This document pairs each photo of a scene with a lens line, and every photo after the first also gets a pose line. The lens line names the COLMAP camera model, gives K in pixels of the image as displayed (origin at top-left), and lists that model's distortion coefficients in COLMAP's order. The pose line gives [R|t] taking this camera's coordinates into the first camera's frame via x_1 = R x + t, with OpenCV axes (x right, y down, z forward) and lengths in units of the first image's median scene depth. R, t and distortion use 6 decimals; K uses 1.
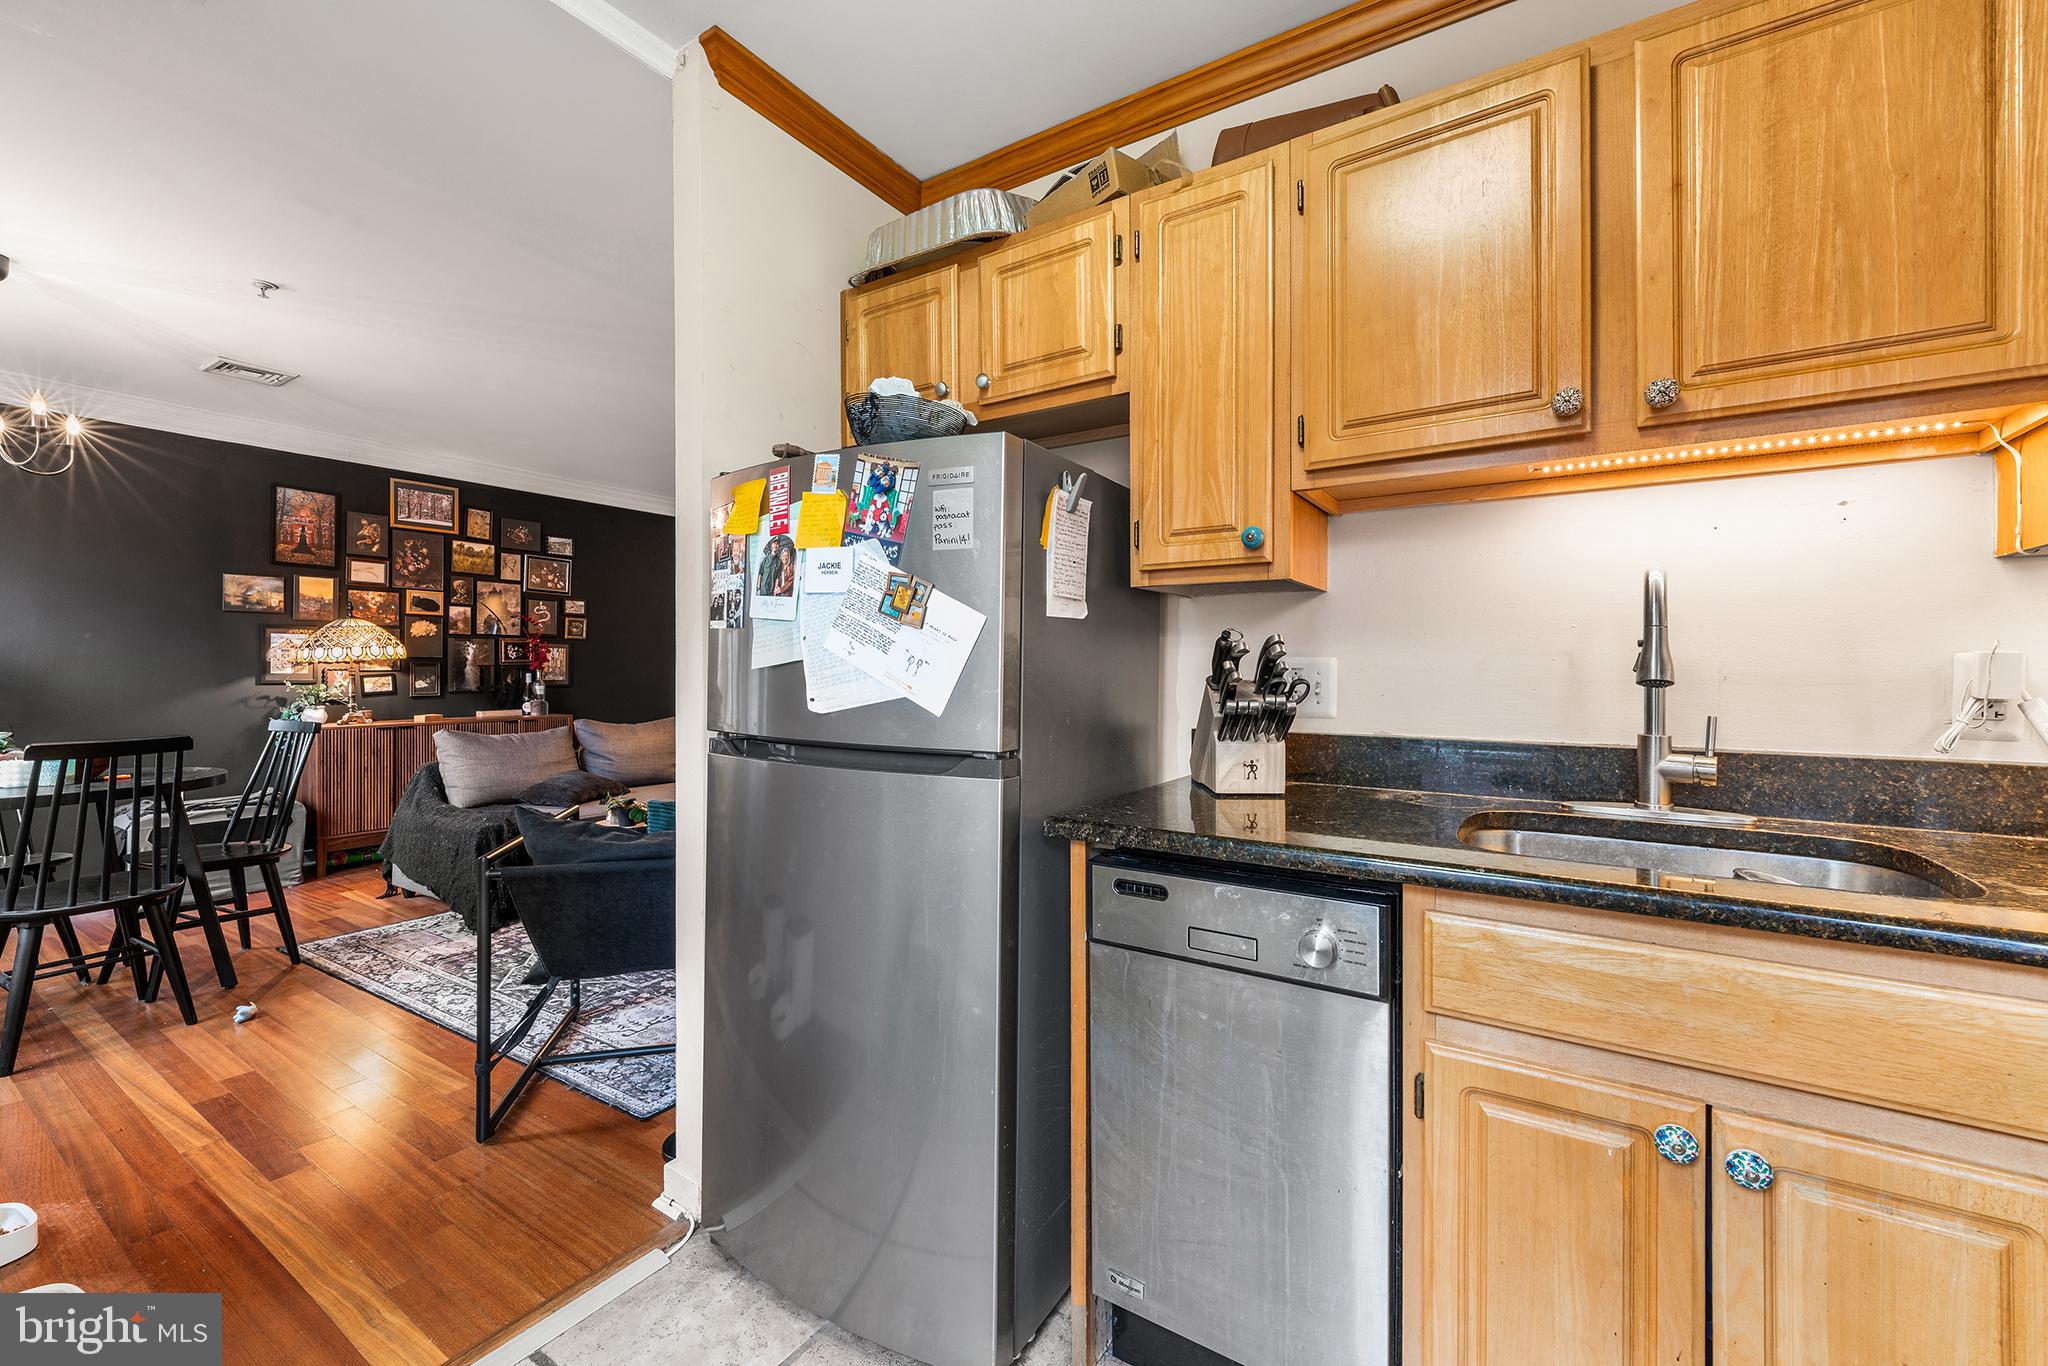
lens RADIAL K [[835.4, 0, 1022.6], [0, 835.4, 670.8], [0, 0, 1]] dist [-0.001319, 0.000120]
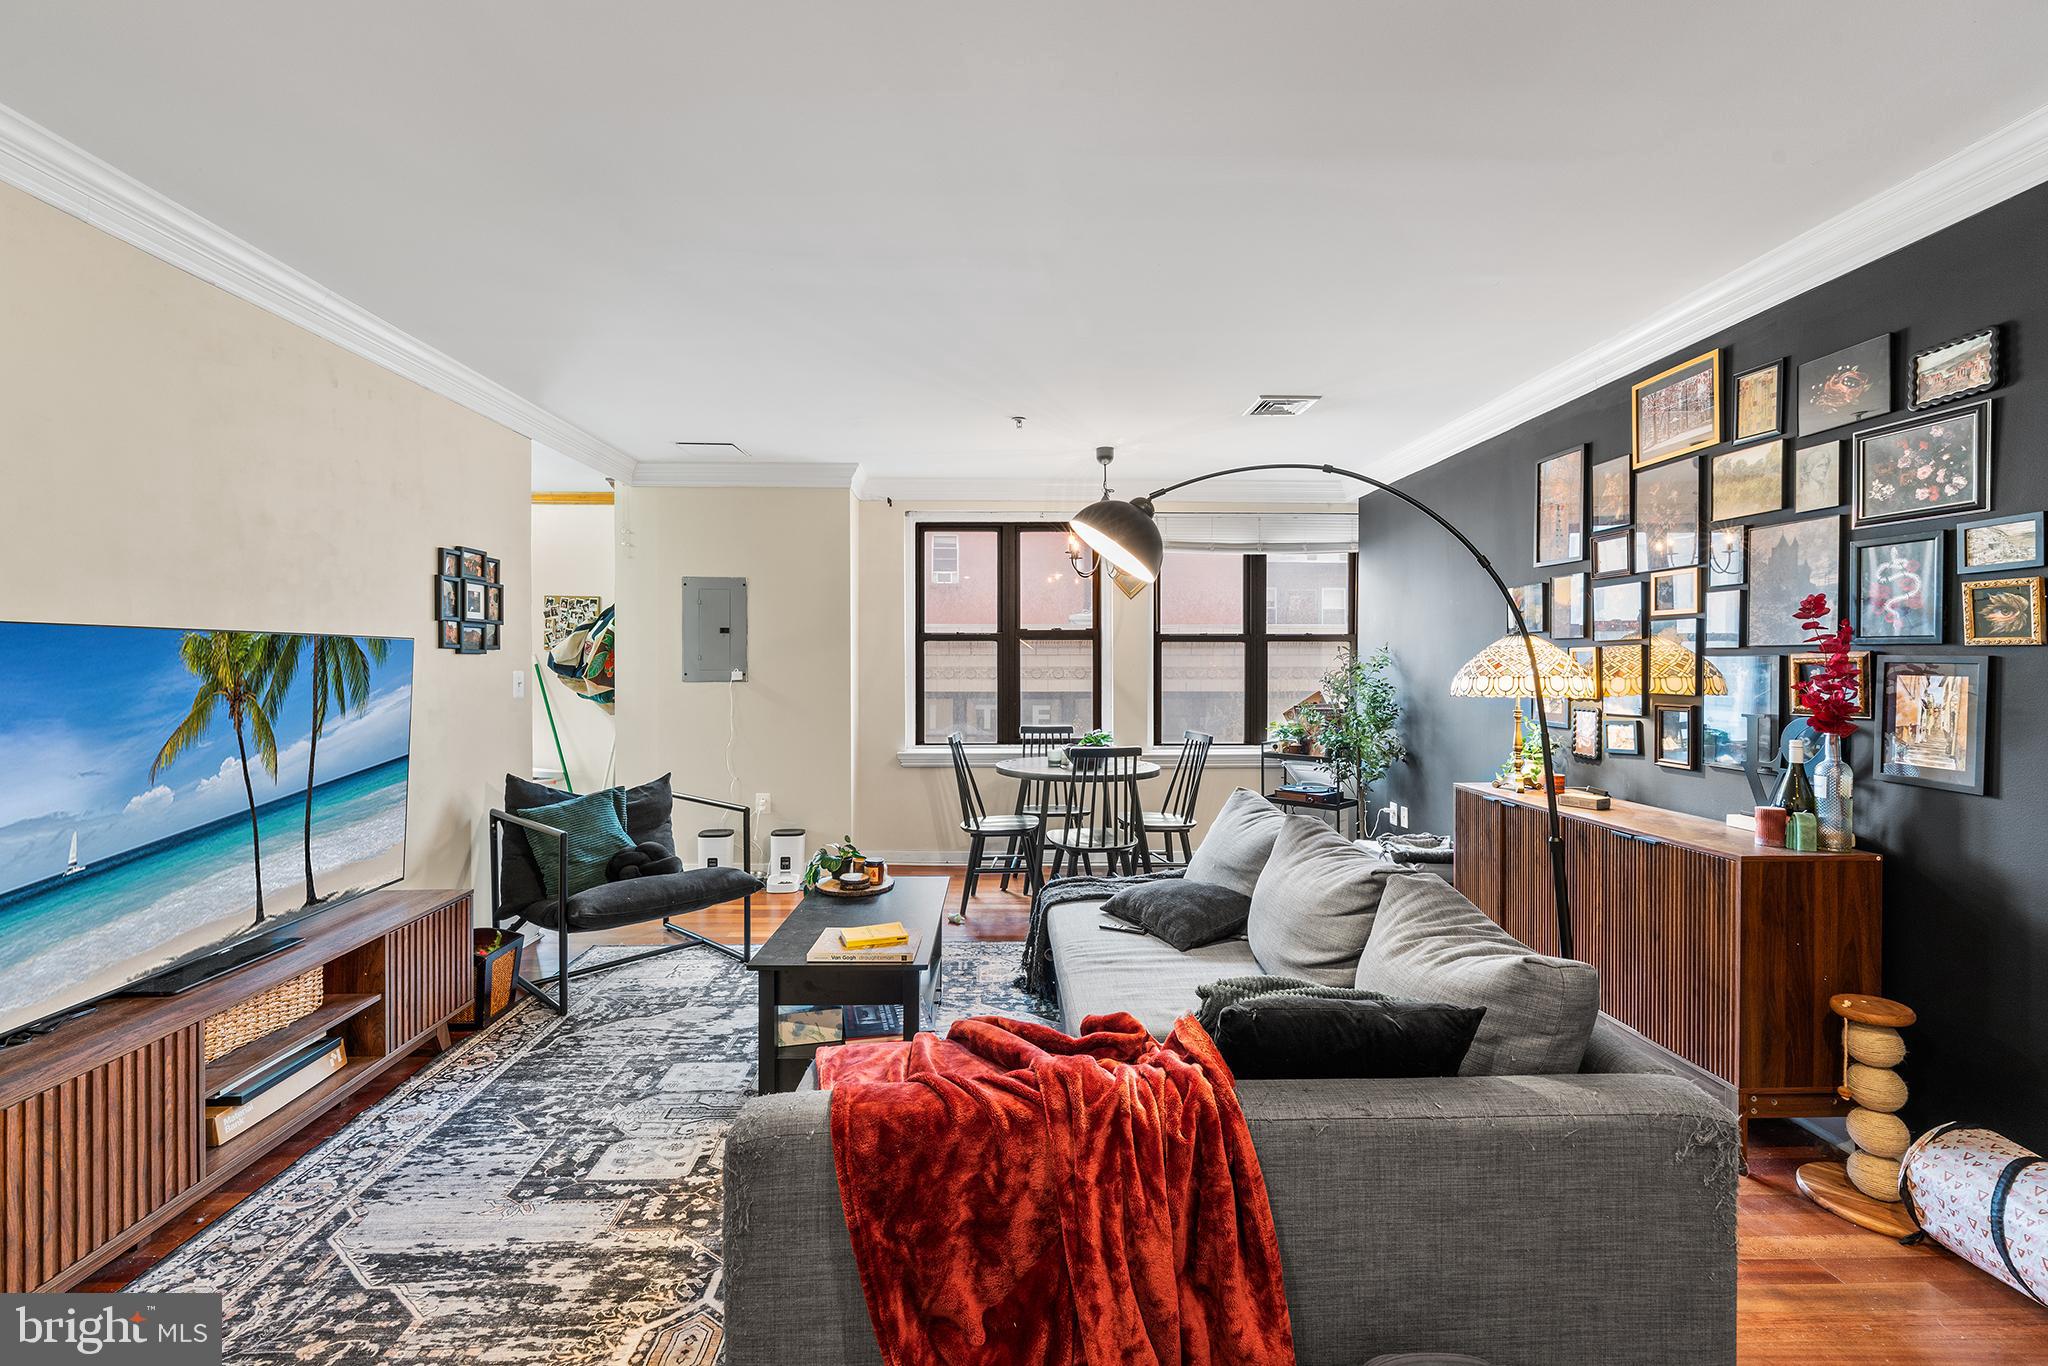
lens RADIAL K [[860.6, 0, 1017.4], [0, 860.6, 670.7], [0, 0, 1]] dist [-0.000685, -0.000671]
pose [[-0.822477, 0.003322, -0.568789, -0.061670], [-0.002157, 0.999958, 0.008959, -0.038718], [0.568795, 0.008595, -0.822435, 1.325429]]
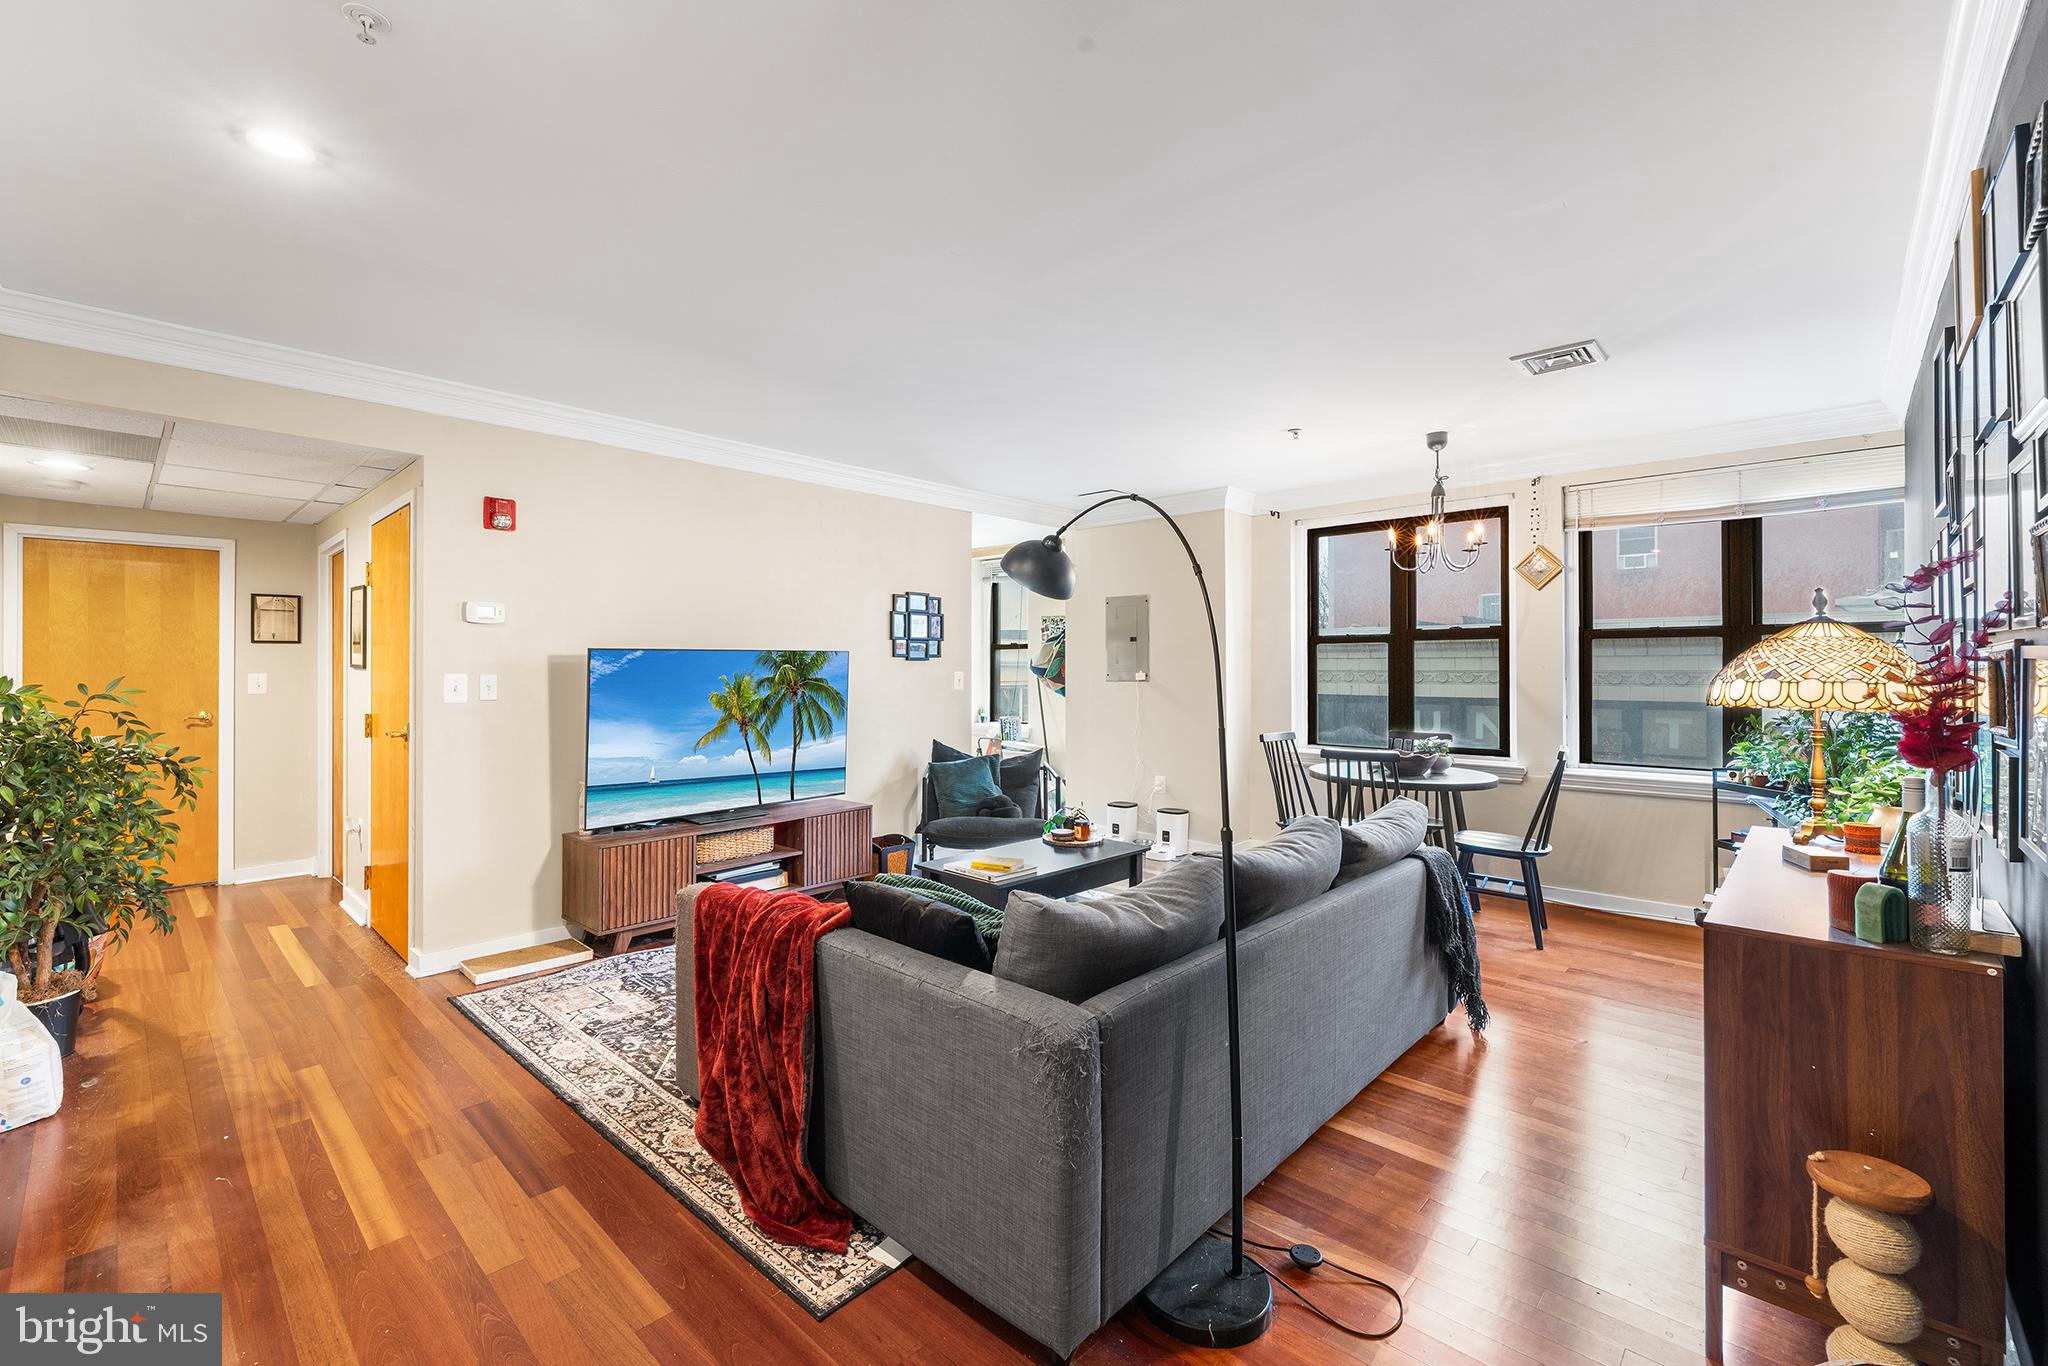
lens RADIAL K [[860.6, 0, 1017.4], [0, 860.6, 670.7], [0, 0, 1]] dist [-0.000685, -0.000671]
pose [[-0.983448, -0.000986, 0.181187, -0.434661], [-0.000074, 0.999987, 0.005038, -0.037378], [-0.181190, 0.004941, -0.983436, 1.550388]]
